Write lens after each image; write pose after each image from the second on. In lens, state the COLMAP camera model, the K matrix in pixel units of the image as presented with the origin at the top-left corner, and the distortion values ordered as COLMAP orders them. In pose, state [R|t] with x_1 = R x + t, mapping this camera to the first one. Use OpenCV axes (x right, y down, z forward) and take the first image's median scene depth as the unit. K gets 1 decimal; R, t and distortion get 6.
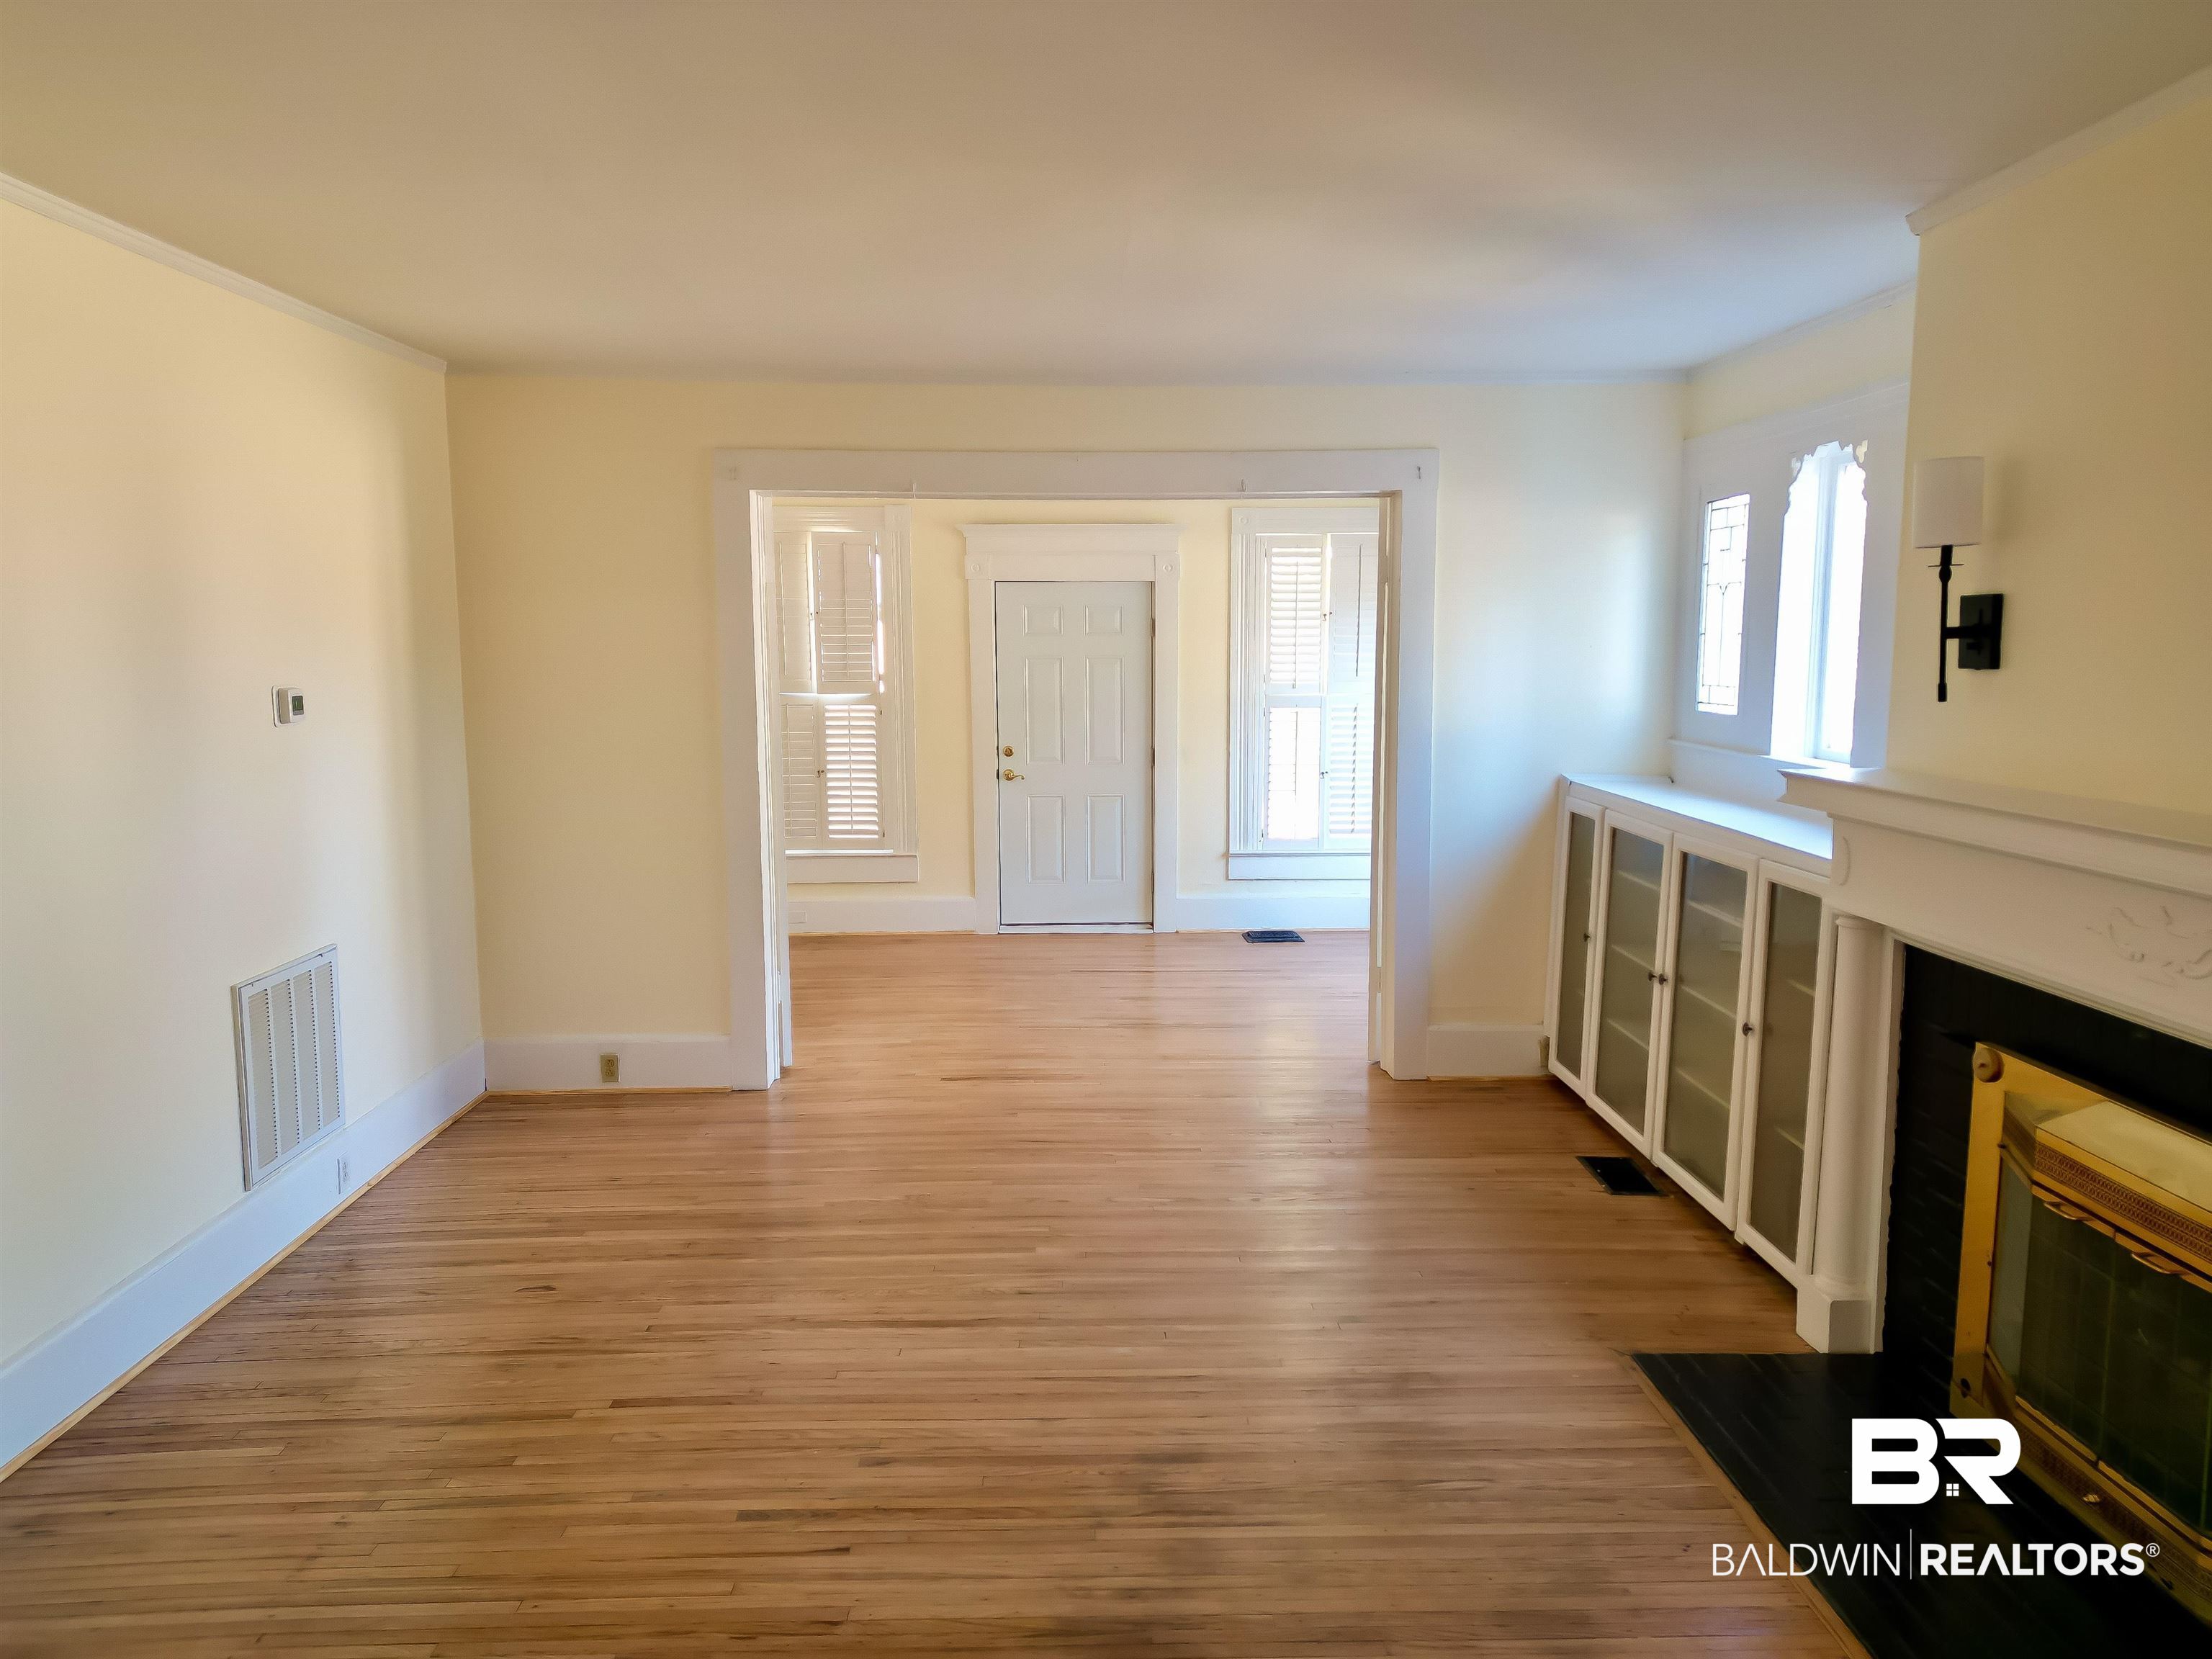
lens RADIAL K [[1555.5, 0, 1091.5], [0, 1555.5, 821.4], [0, 0, 1]] dist [0.075608, -0.052082]
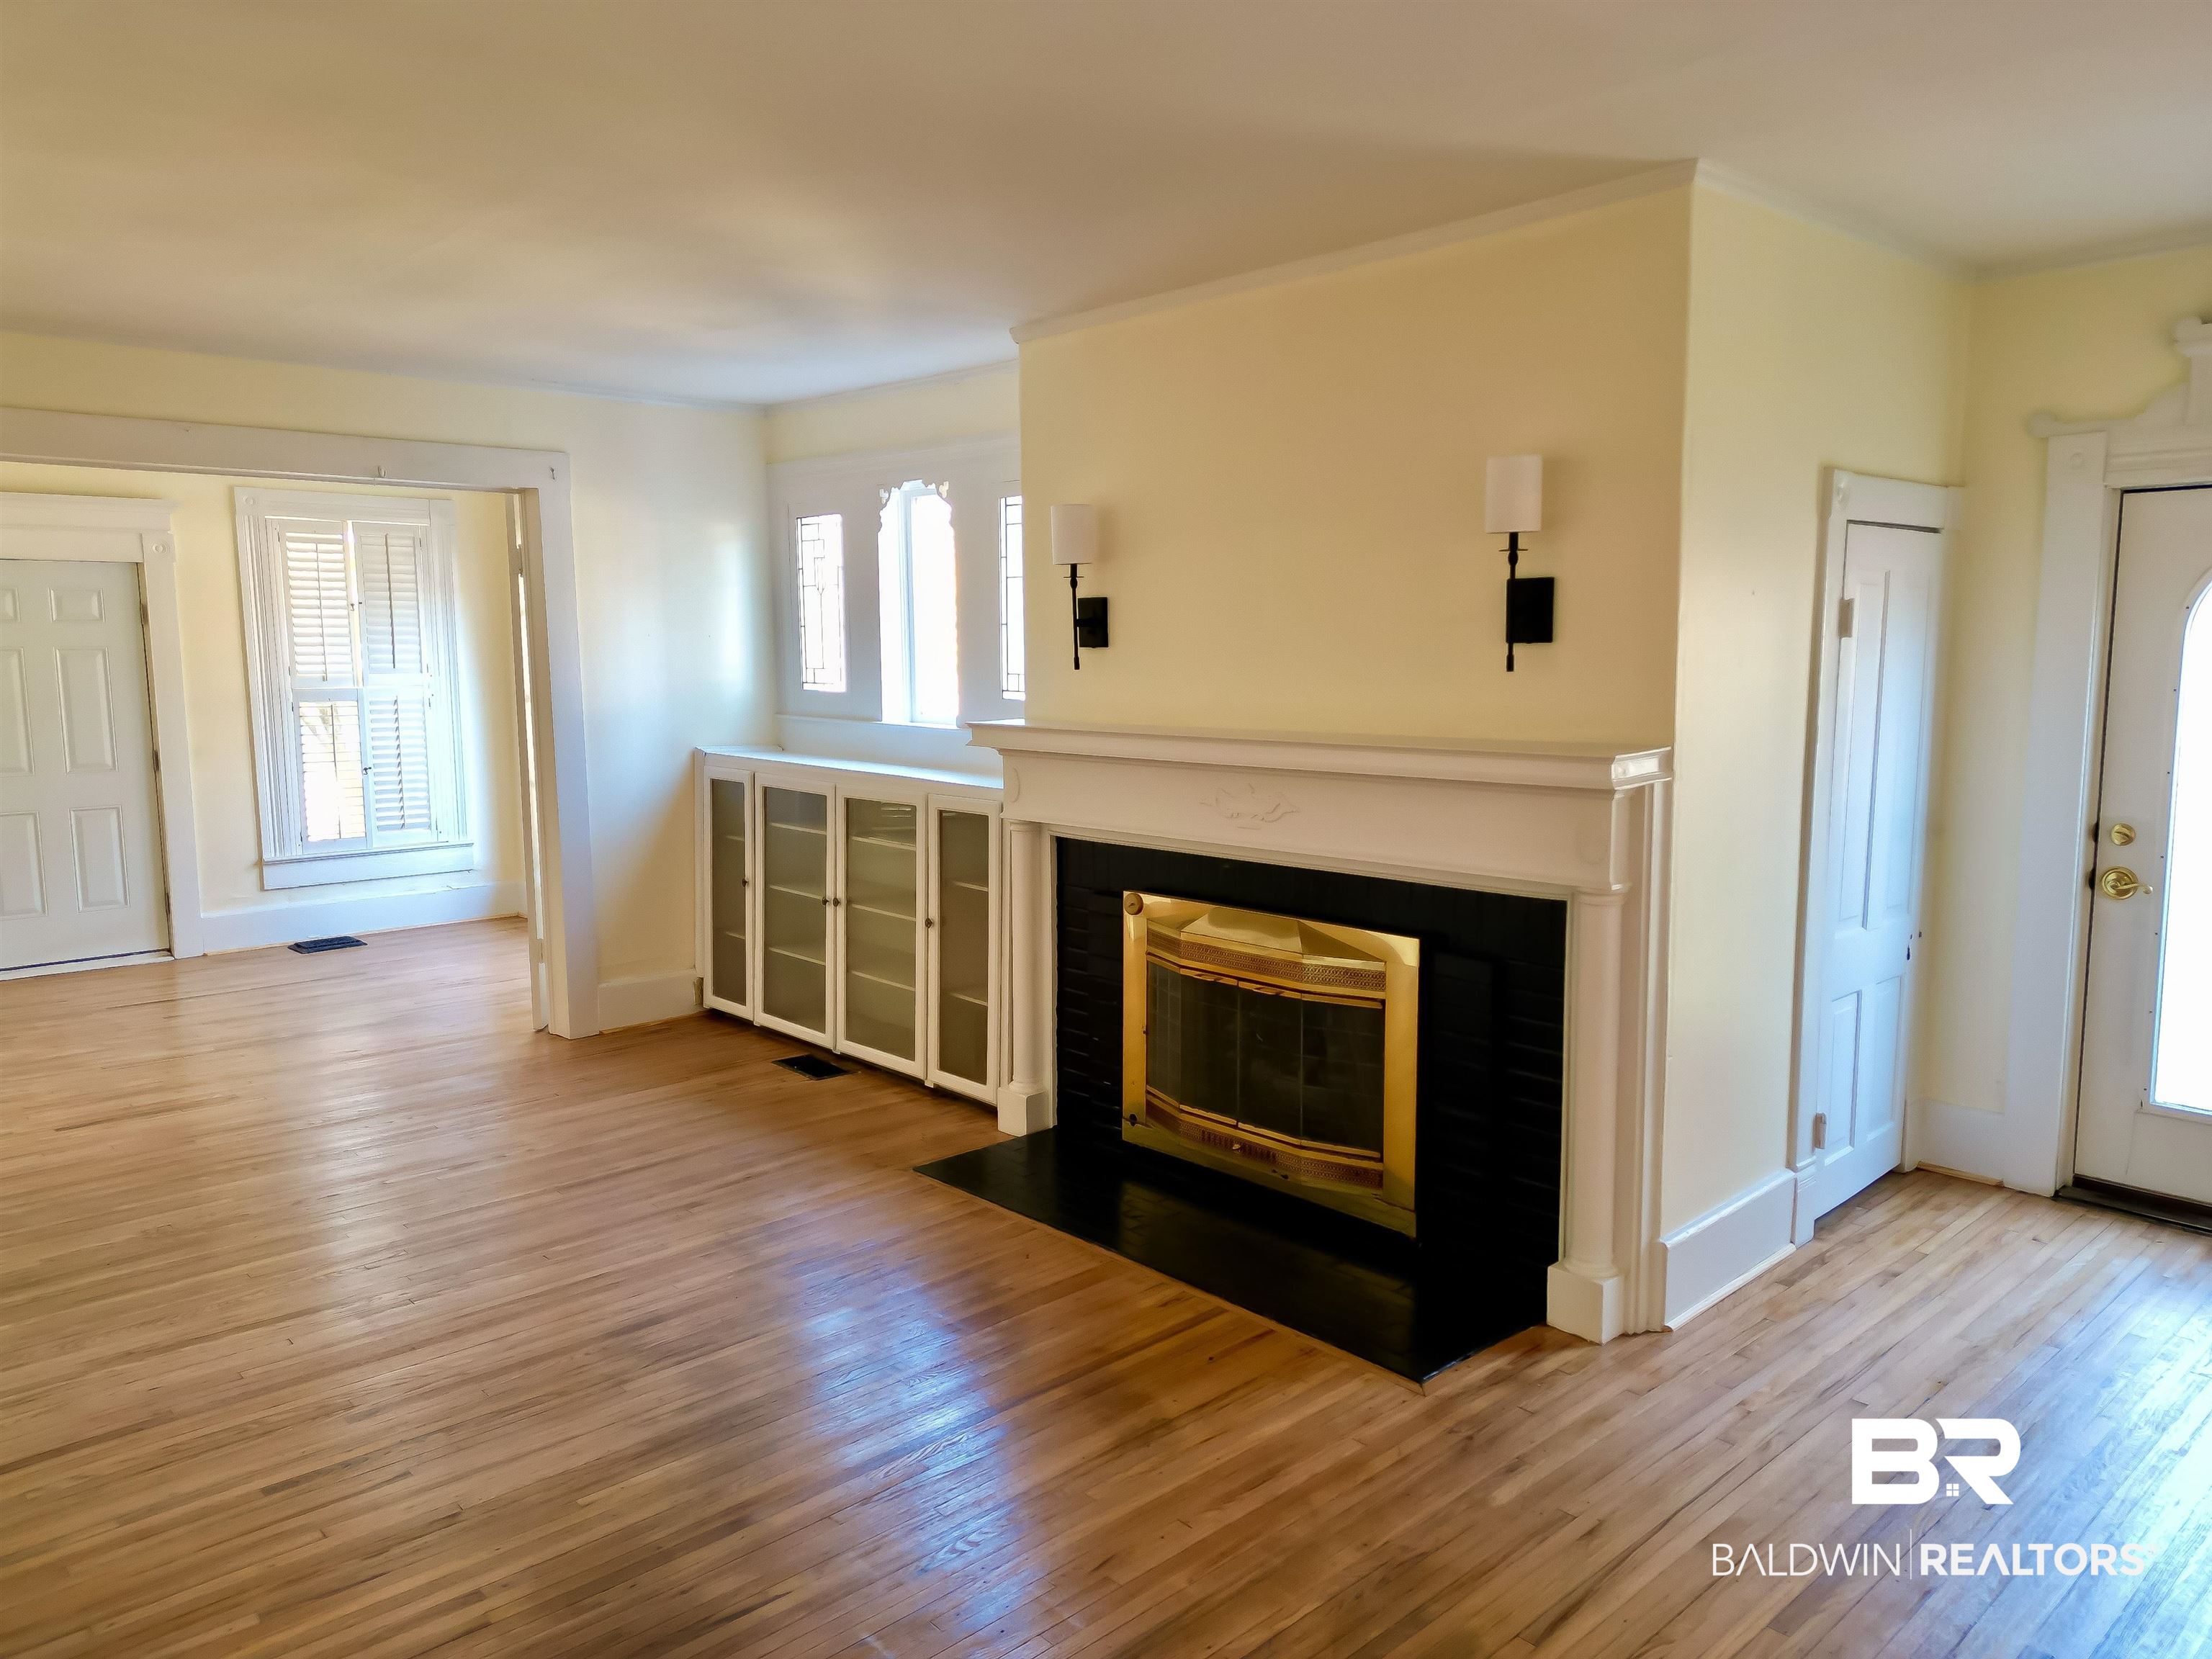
lens RADIAL K [[1555.5, 0, 1128.9], [0, 1555.5, 827.1], [0, 0, 1]] dist [0.075608, -0.052082]
pose [[0.742915, -0.079943, 0.664595, -0.273536], [0.078552, 0.996395, 0.032045, 0.019131], [-0.664761, 0.028398, 0.746516, -0.076347]]
